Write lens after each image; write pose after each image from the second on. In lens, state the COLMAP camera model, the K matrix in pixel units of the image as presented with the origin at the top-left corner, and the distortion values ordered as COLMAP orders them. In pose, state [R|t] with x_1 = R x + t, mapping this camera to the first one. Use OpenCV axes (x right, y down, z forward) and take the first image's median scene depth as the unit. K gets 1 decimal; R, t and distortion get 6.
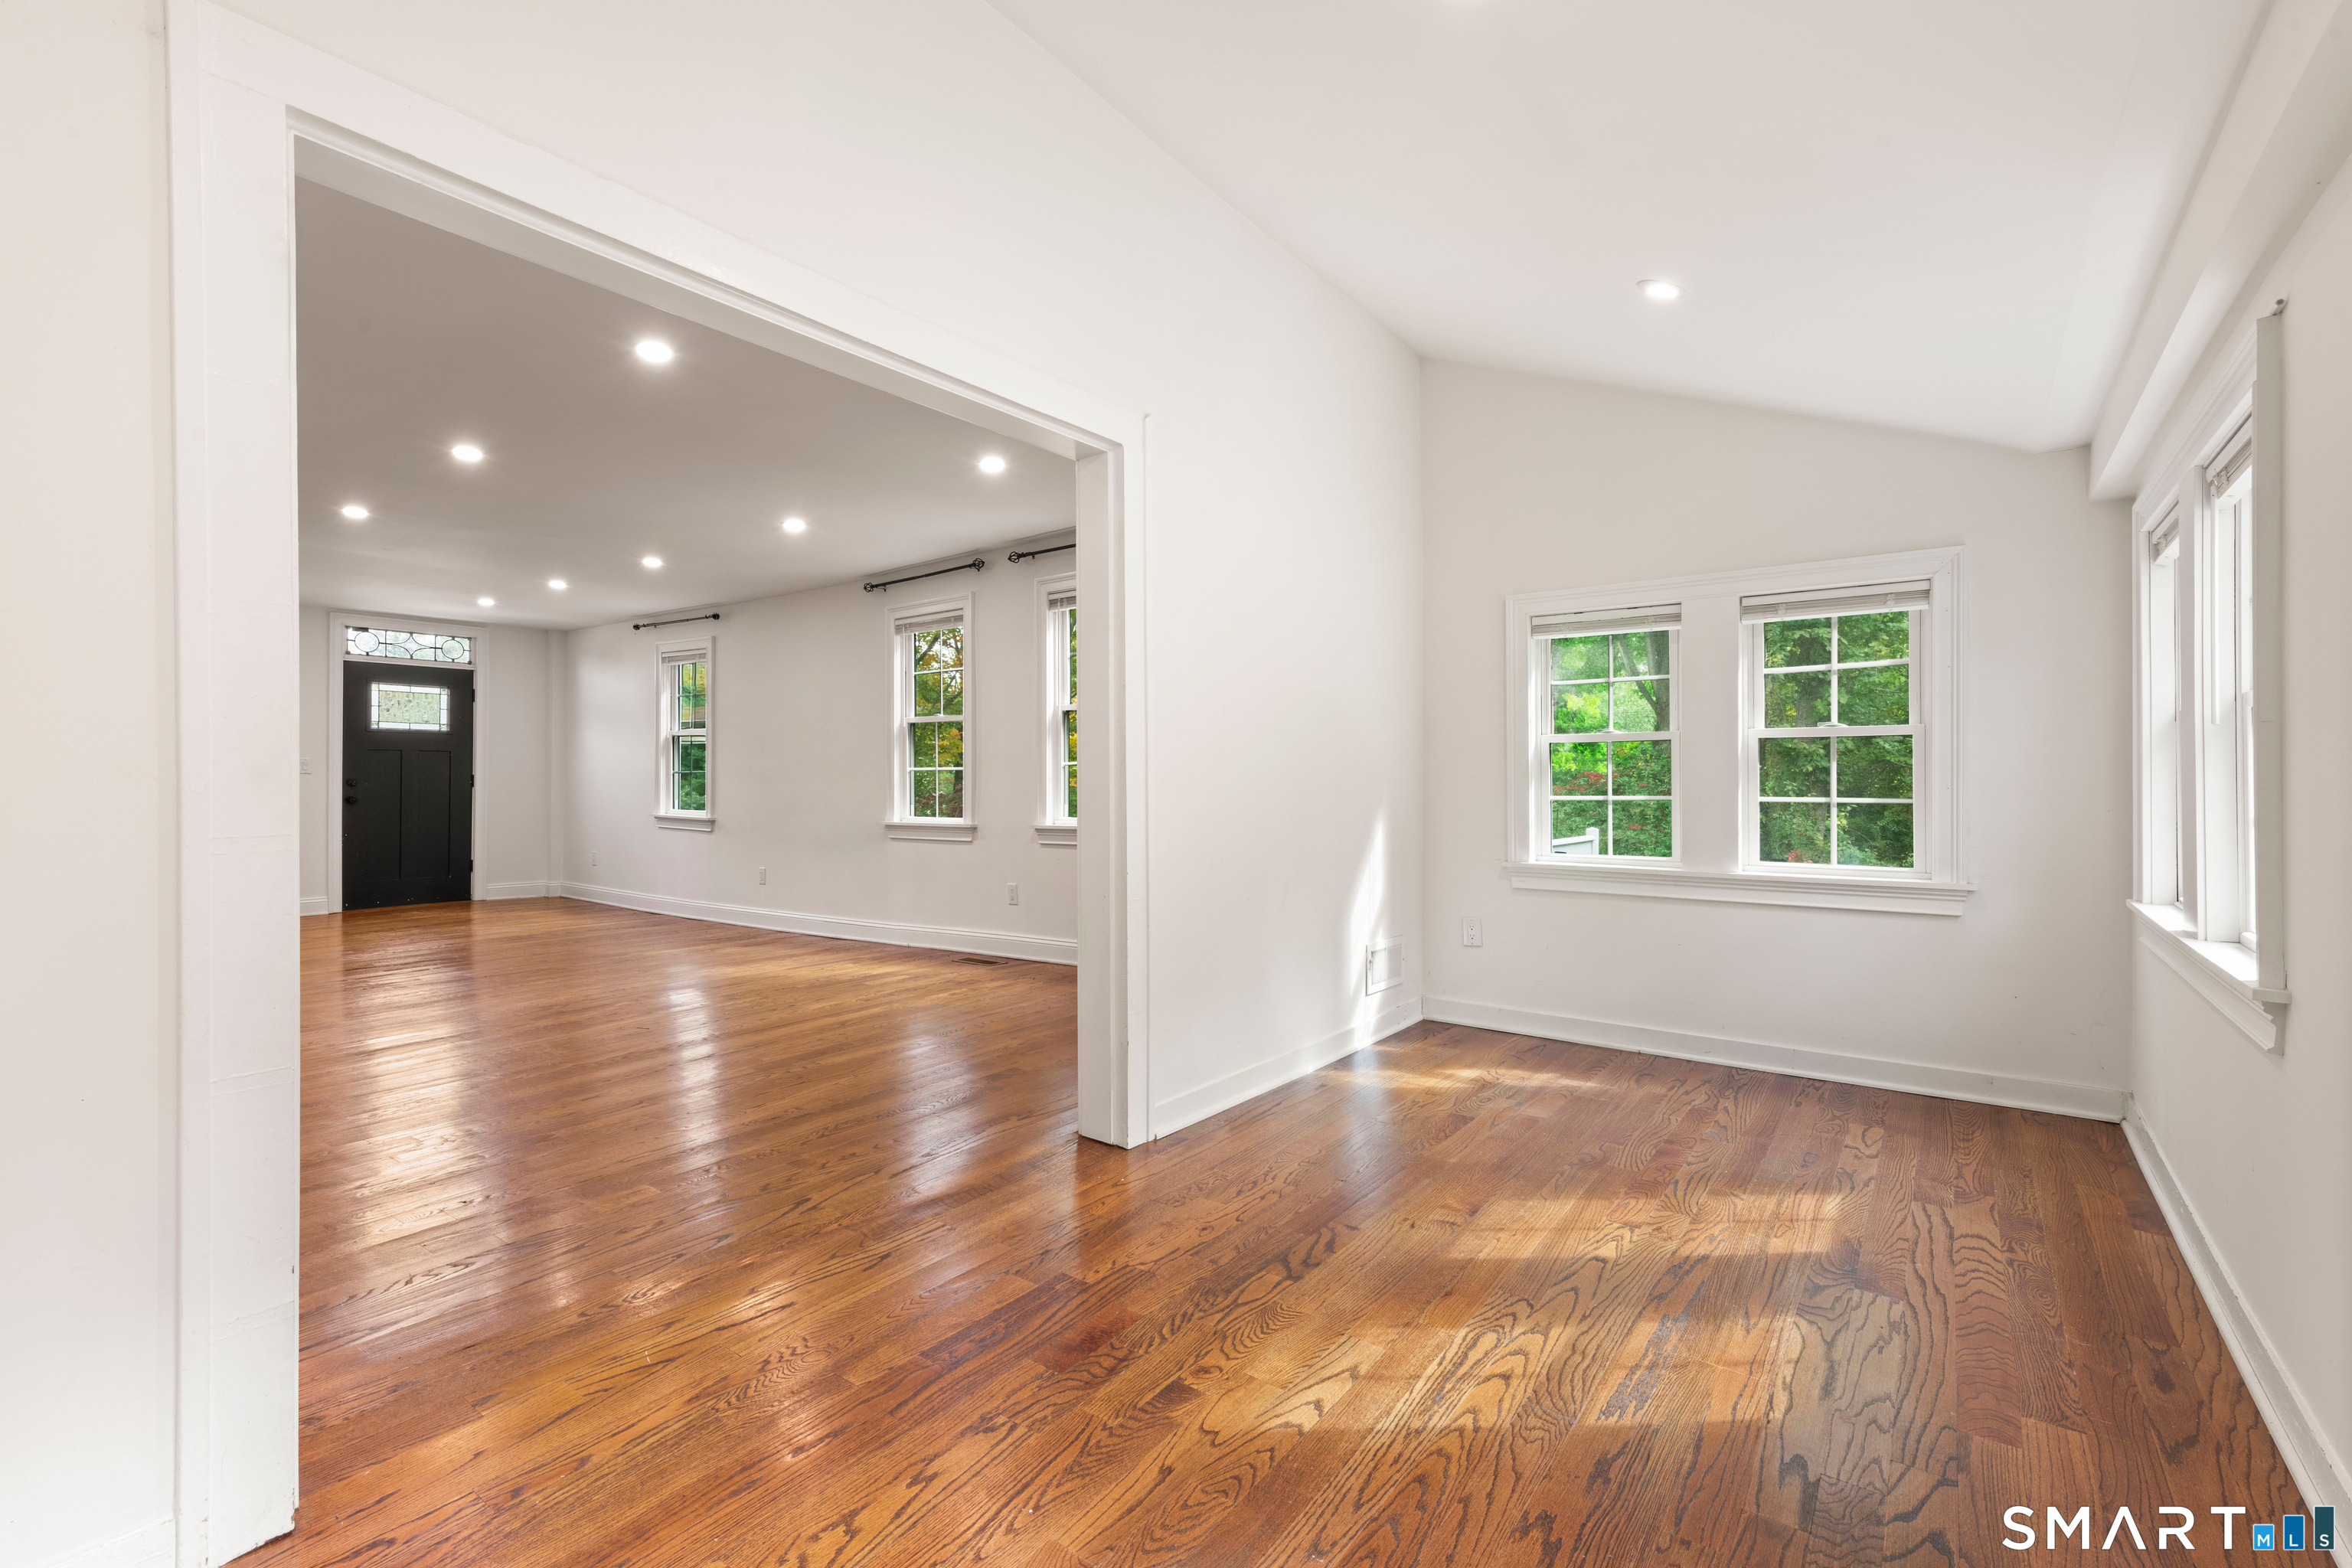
lens RADIAL K [[1024.5, 0, 1143.9], [0, 1024.5, 793.1], [0, 0, 1]] dist [0.017934, -0.000169]
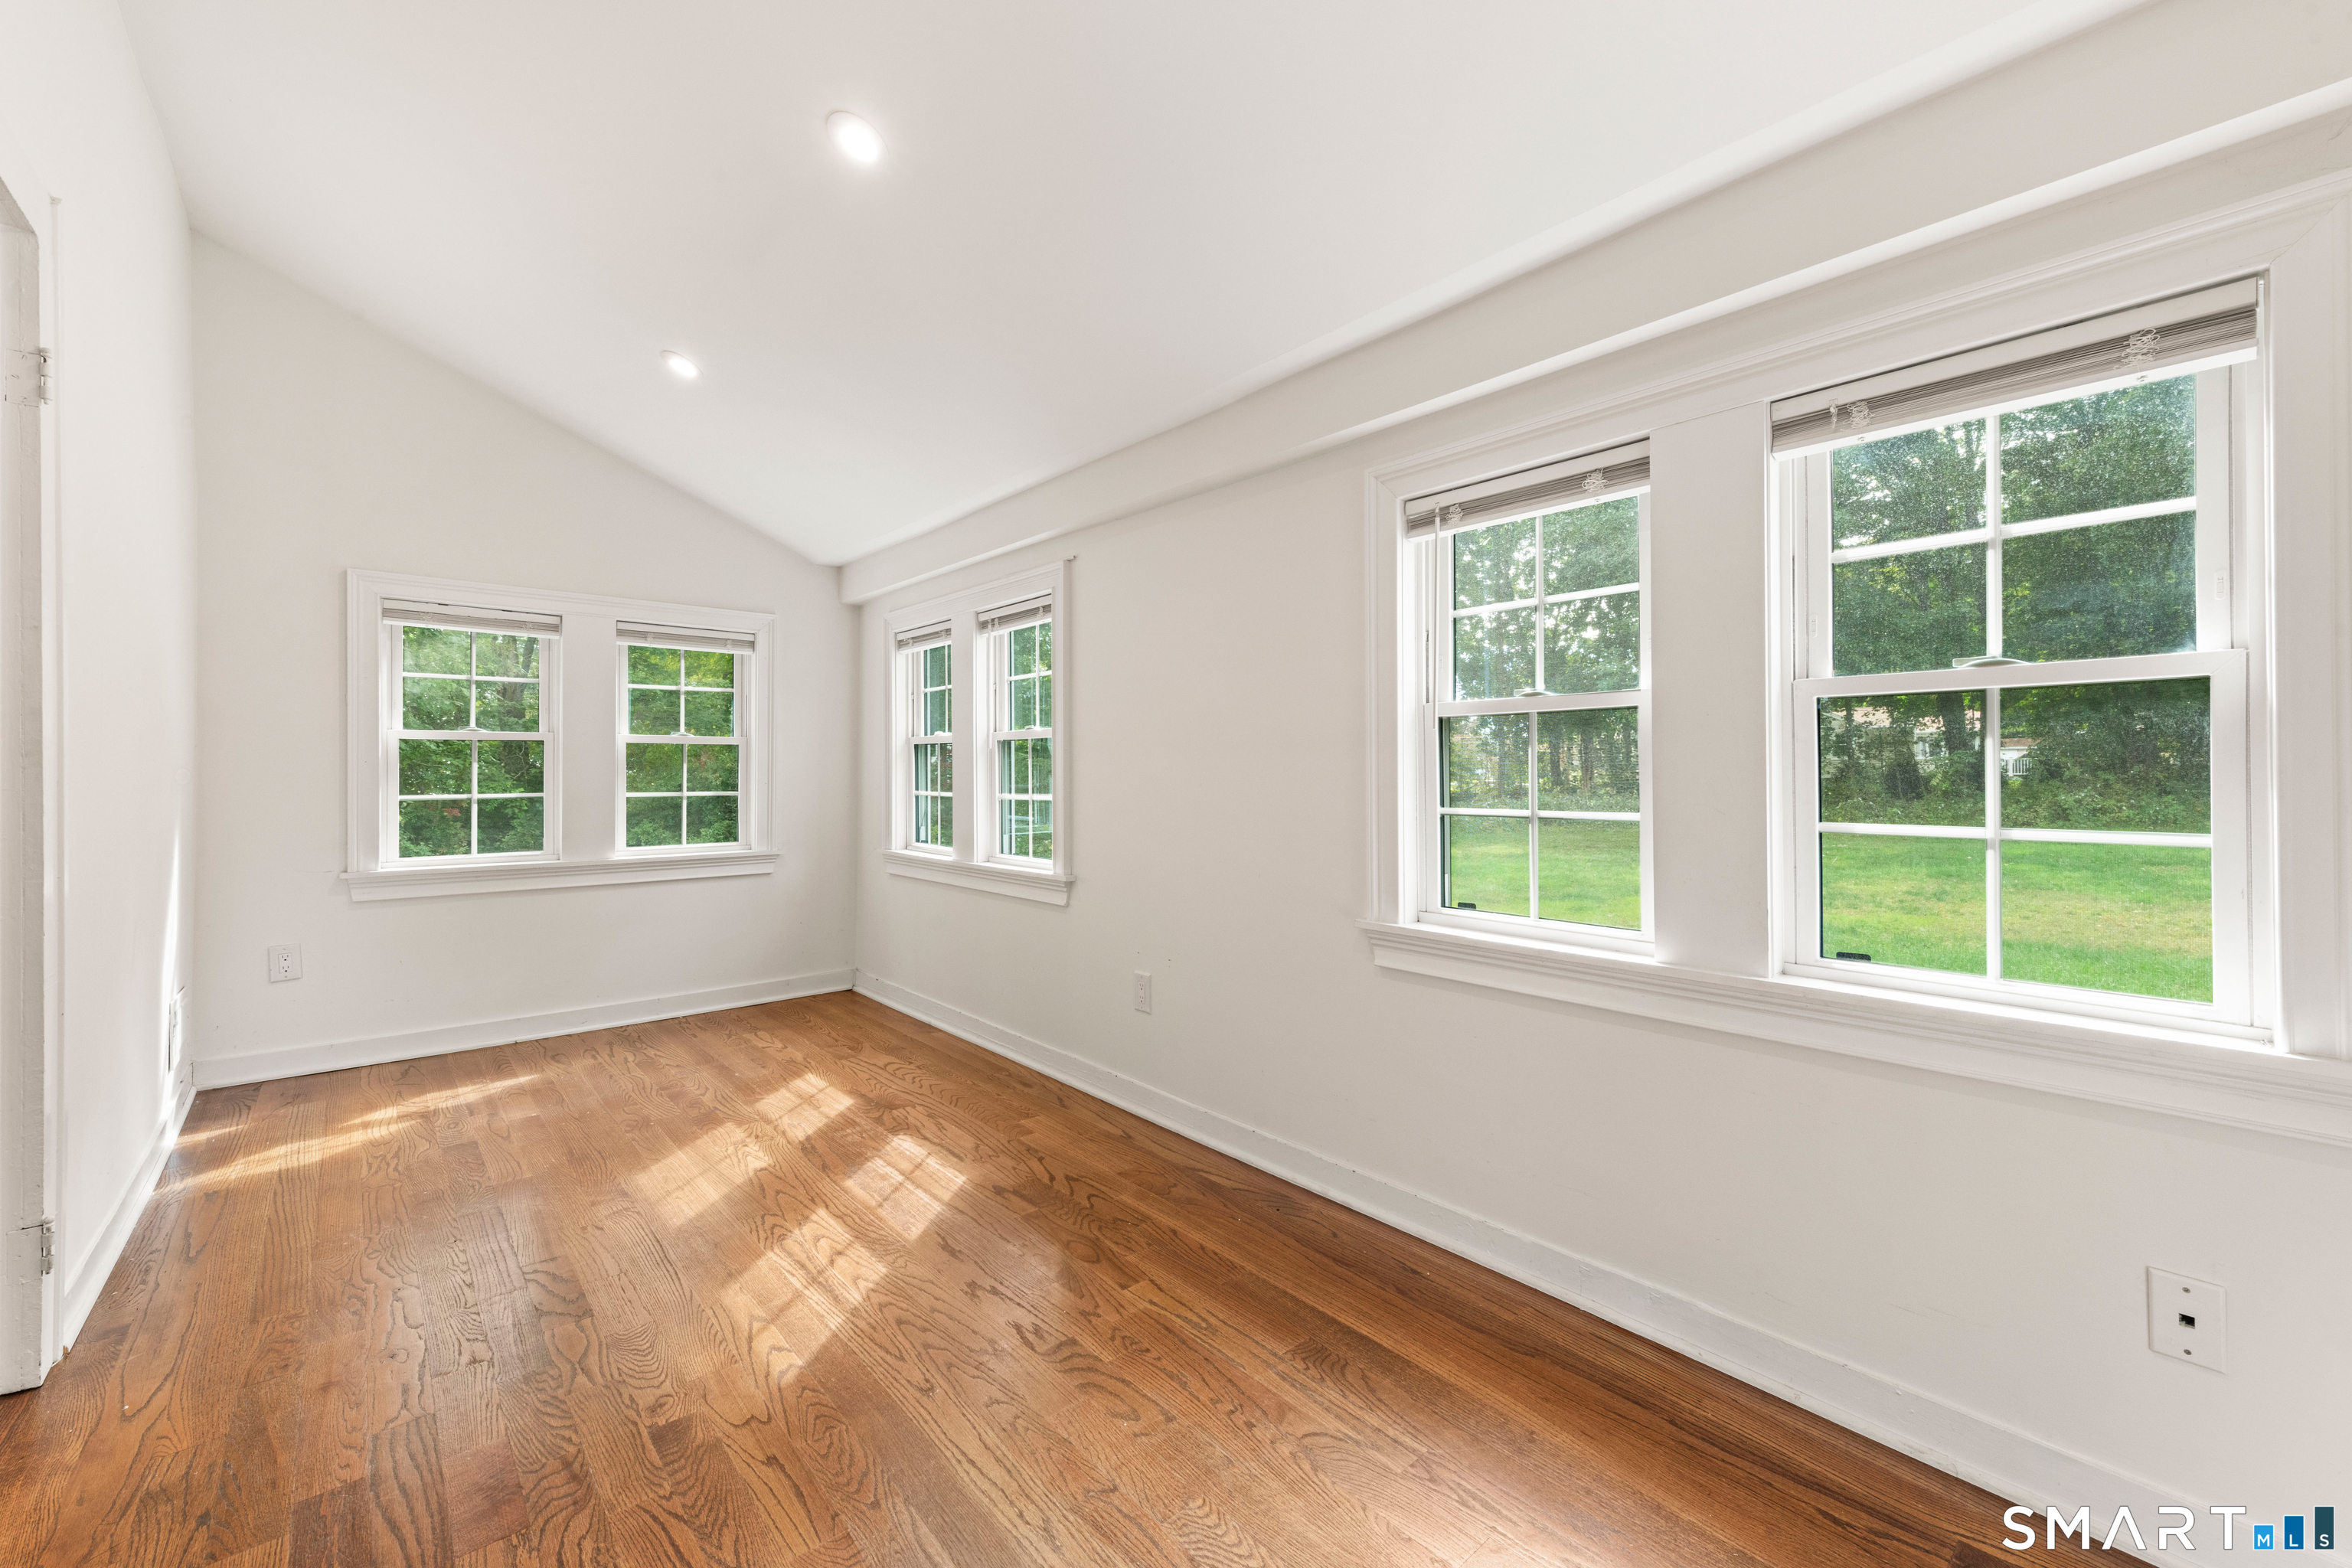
lens RADIAL K [[924.2, 0, 1176.0], [0, 924.2, 784.0], [0, 0, 1]] dist [0.016510, -0.003566]
pose [[0.221039, -0.008471, 0.975228, -0.414680], [0.016146, 0.999857, 0.005025, -0.002339], [-0.975131, 0.014635, 0.221145, 0.214340]]
